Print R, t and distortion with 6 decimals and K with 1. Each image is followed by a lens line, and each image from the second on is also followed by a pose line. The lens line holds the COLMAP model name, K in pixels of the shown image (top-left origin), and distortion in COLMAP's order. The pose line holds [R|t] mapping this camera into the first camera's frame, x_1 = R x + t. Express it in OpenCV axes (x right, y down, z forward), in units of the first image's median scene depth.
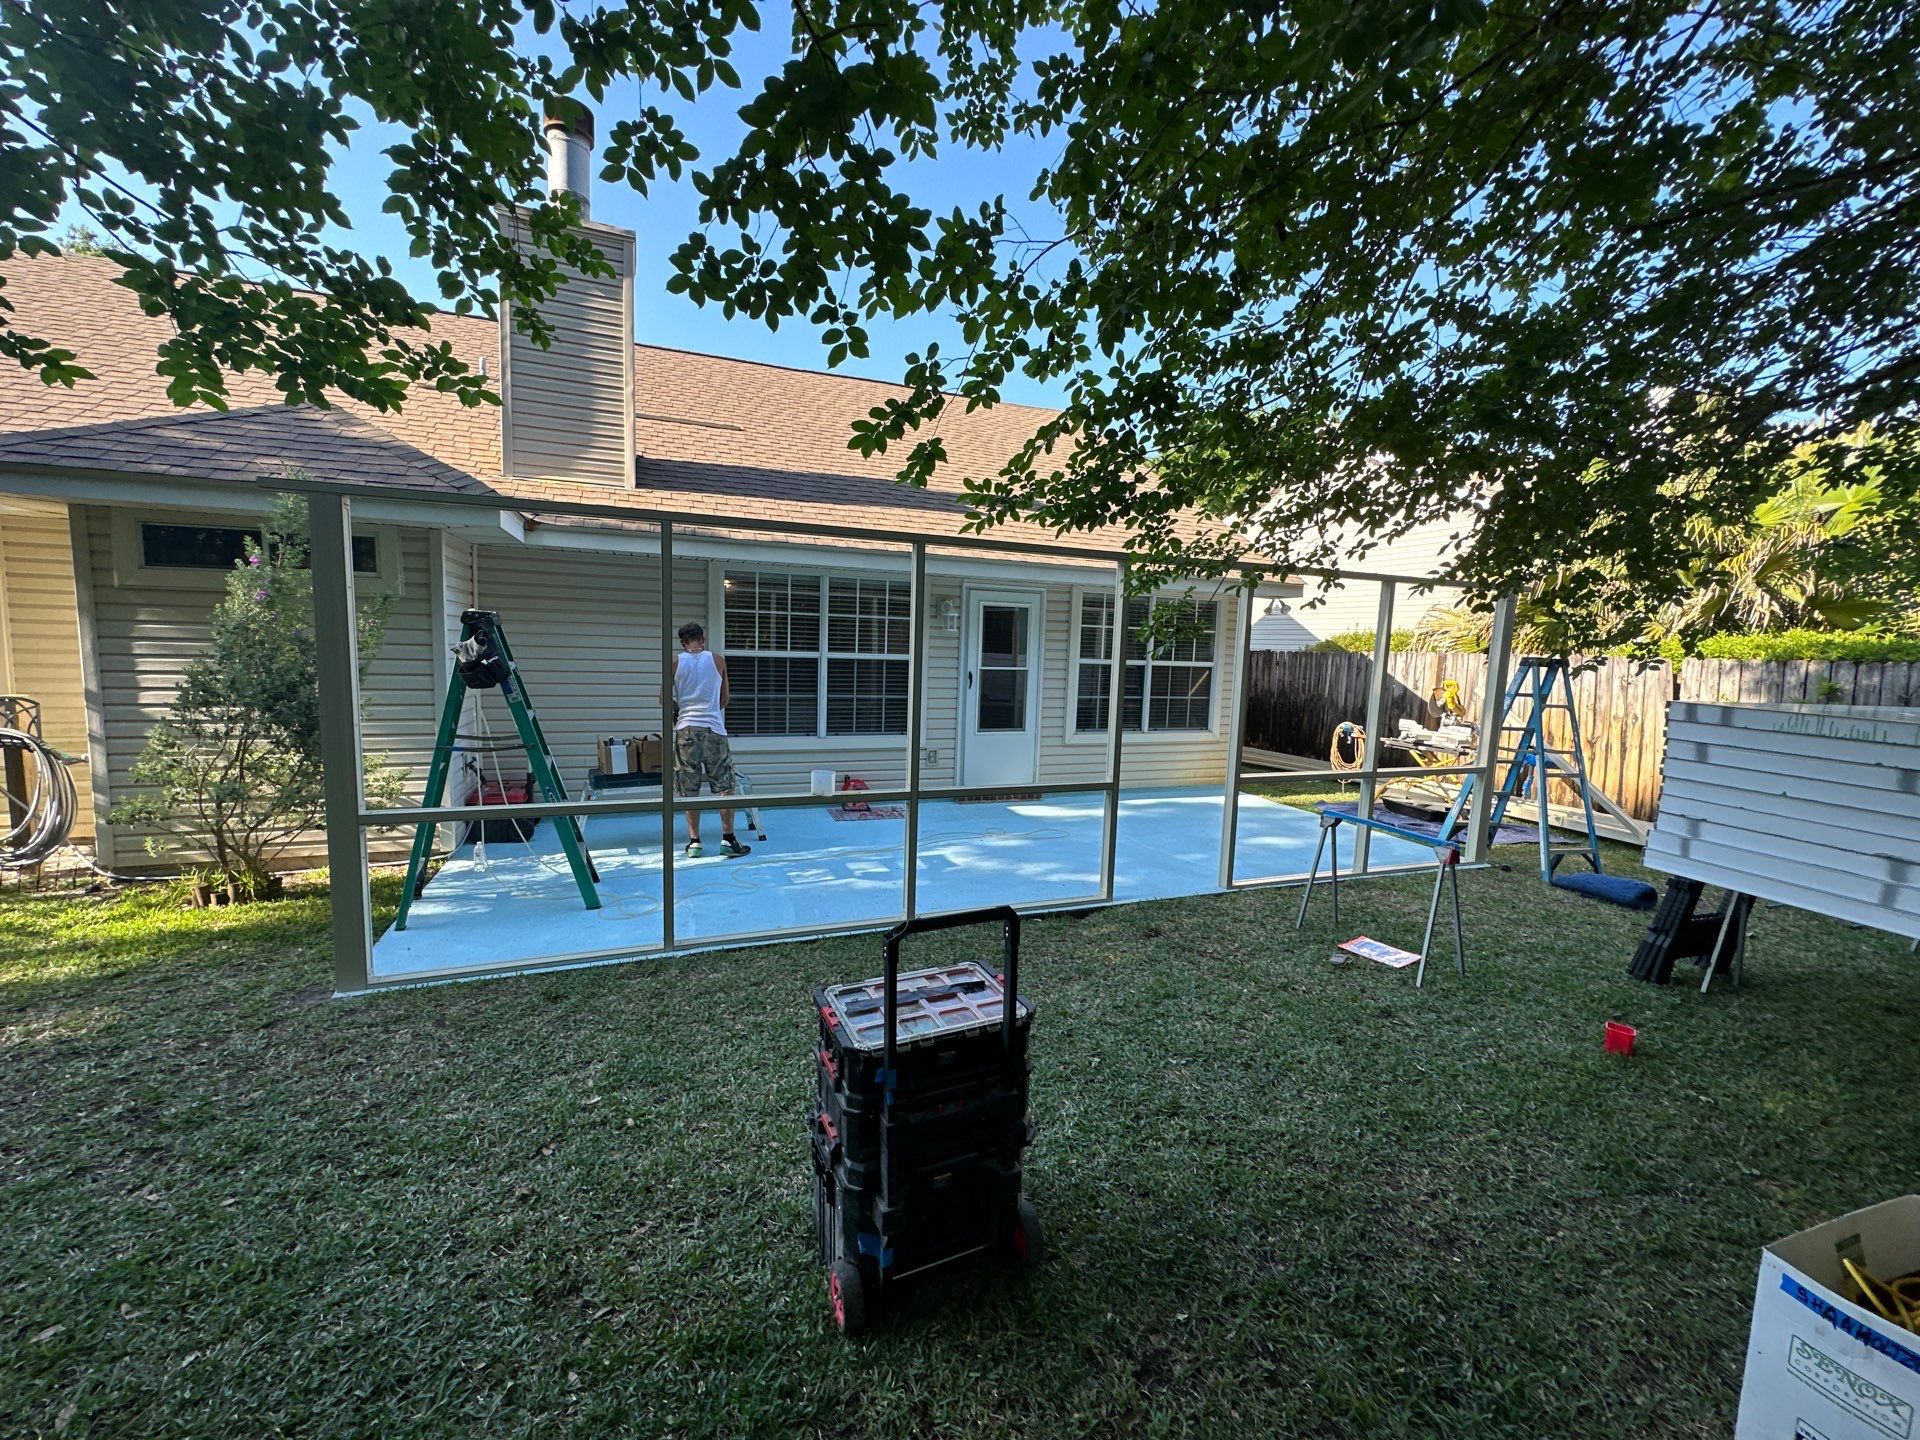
lens RADIAL K [[764.7, 0, 950.6], [0, 764.7, 721.1], [0, 0, 1]] dist [-0.000494, 0.000415]
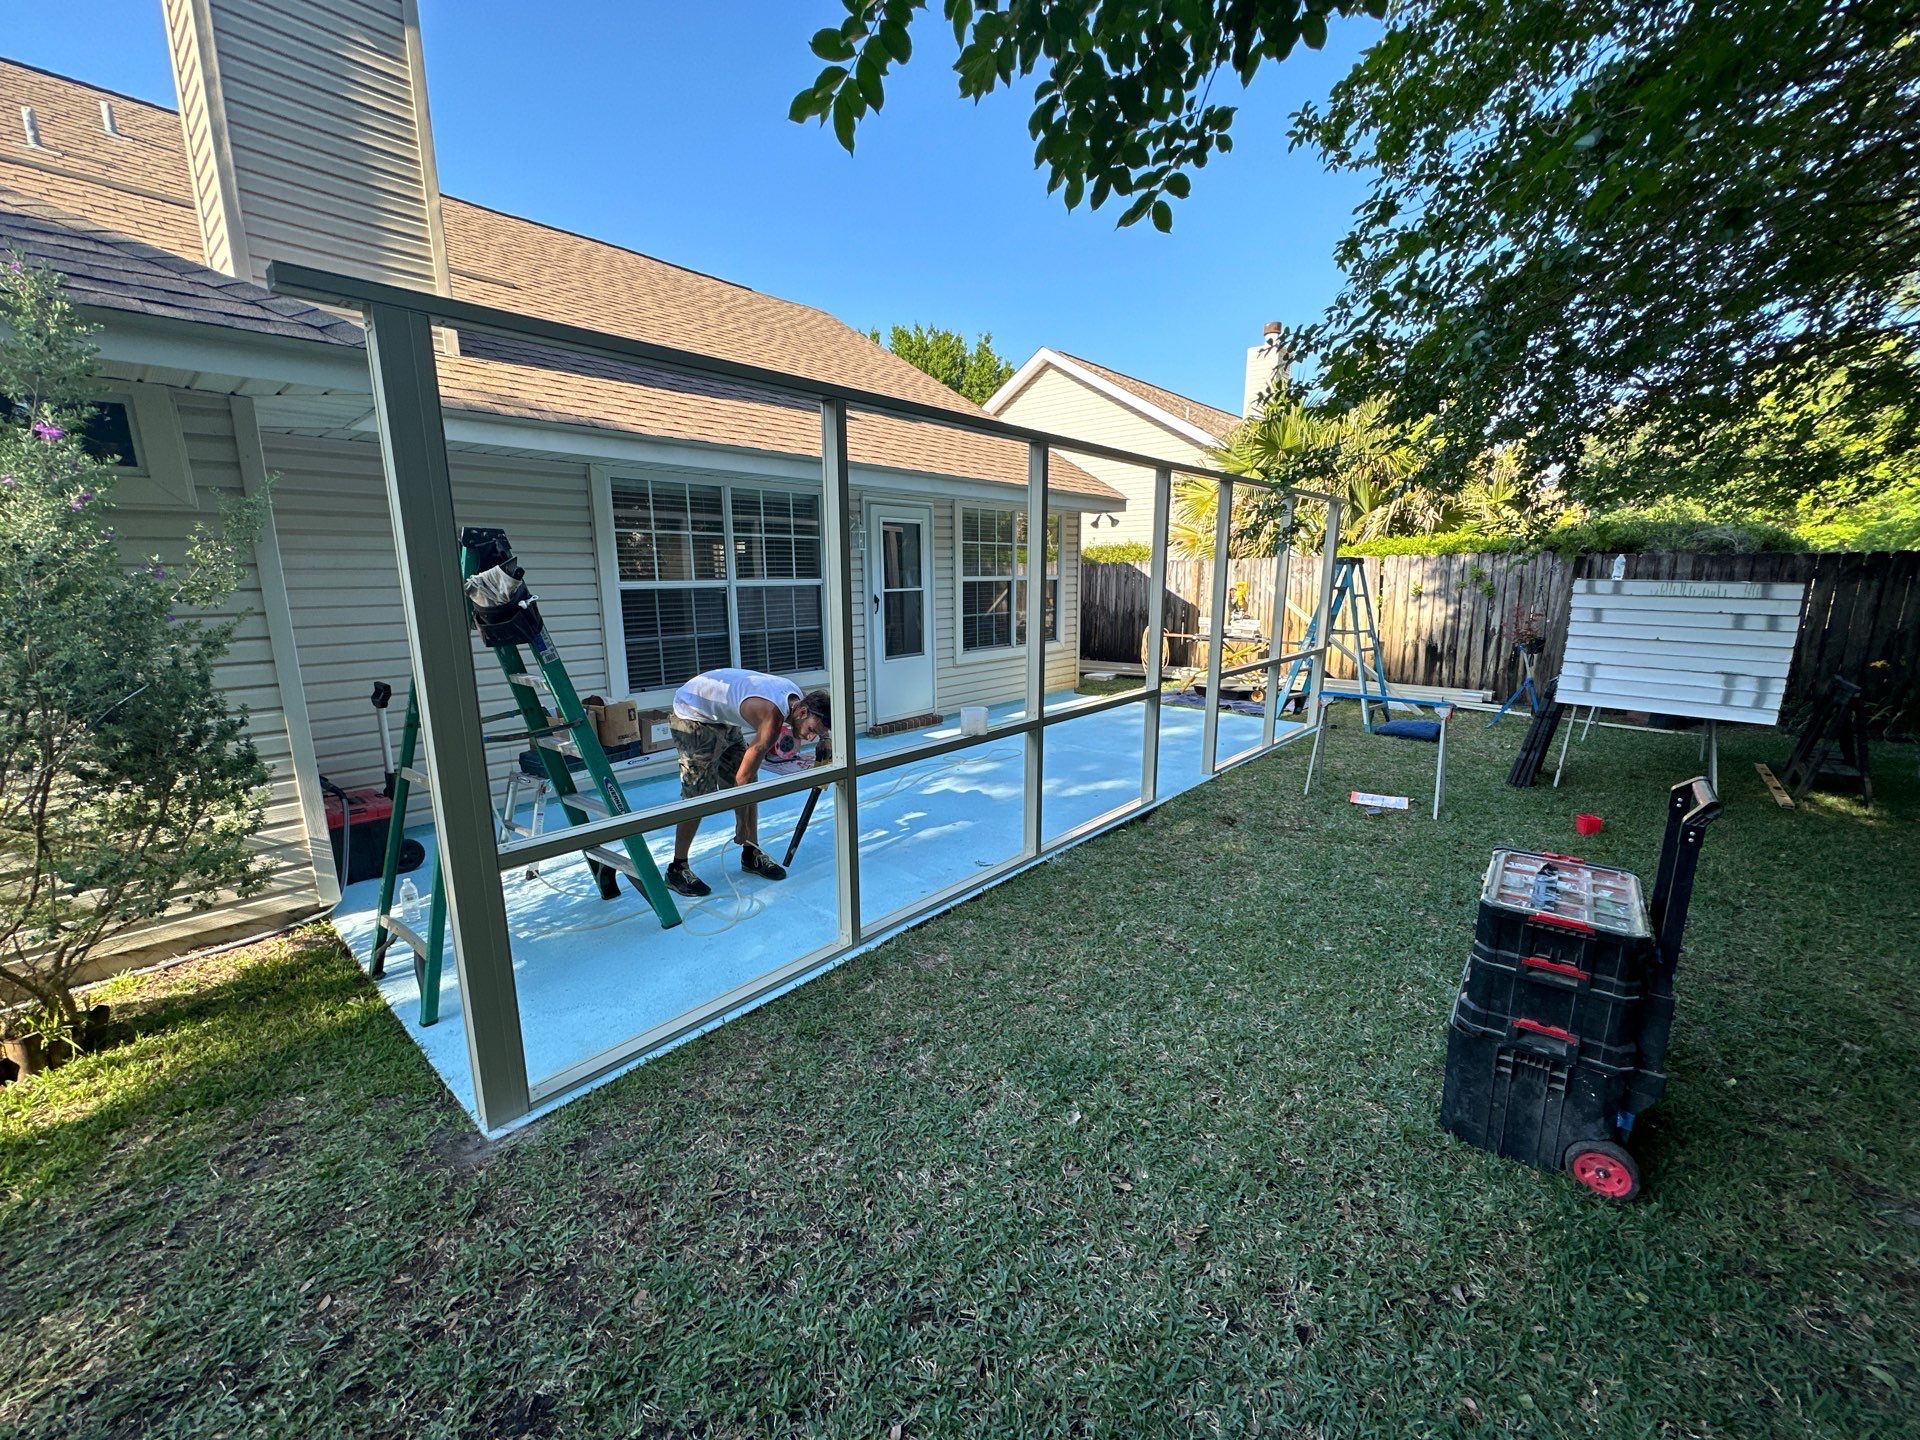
lens RADIAL K [[764.9, 0, 952.5], [0, 764.9, 730.2], [0, 0, 1]] dist [-0.001034, -0.000151]
pose [[0.888771, -0.131766, 0.439004, -0.449473], [0.084930, 0.988545, 0.124766, -0.015723], [-0.450415, -0.073604, 0.889780, 0.179880]]
